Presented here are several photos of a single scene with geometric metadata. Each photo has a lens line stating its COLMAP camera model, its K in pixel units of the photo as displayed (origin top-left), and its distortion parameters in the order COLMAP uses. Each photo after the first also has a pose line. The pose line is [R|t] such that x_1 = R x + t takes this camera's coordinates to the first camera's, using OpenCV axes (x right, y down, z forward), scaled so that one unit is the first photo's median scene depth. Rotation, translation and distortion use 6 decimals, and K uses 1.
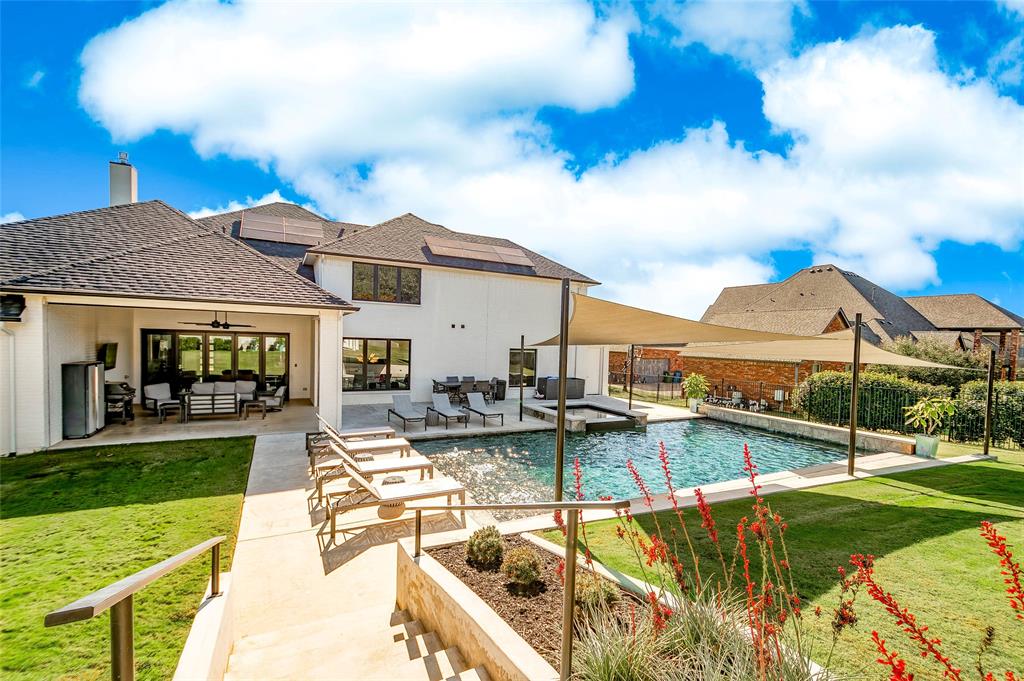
lens RADIAL K [[443.9, 0, 512.3], [0, 443.9, 356.6], [0, 0, 1]] dist [0.003088, 0.000057]
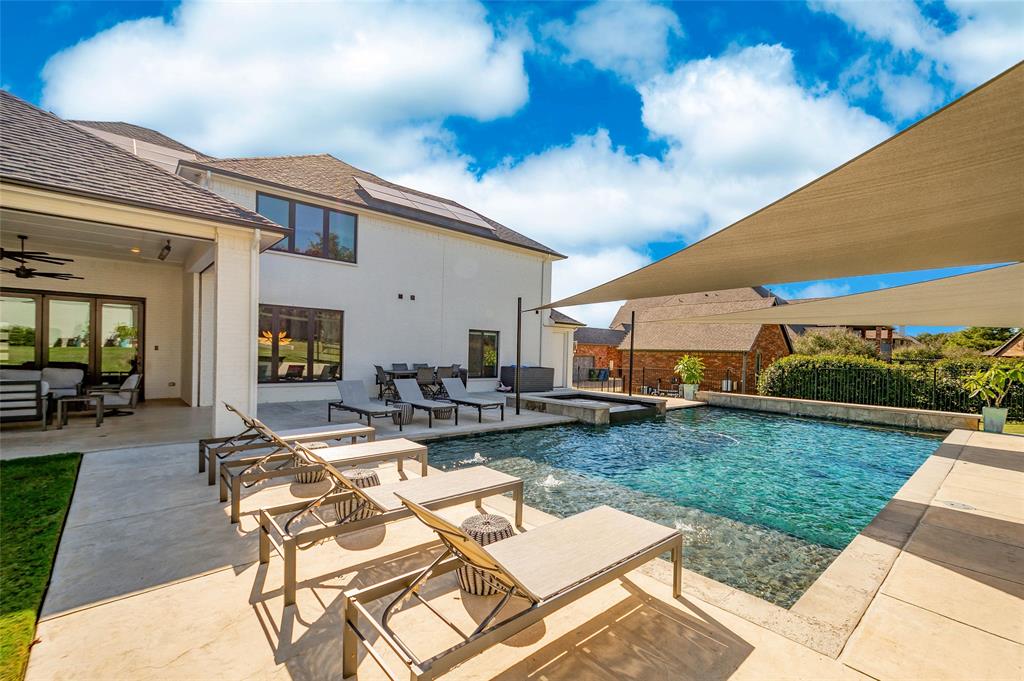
lens RADIAL K [[443.9, 0, 512.3], [0, 443.9, 356.6], [0, 0, 1]] dist [0.003088, 0.000057]
pose [[0.970523, -0.007677, 0.240887, -0.146596], [0.012520, 0.999749, -0.018578, 0.055743], [-0.240684, 0.021047, 0.970375, 0.255223]]
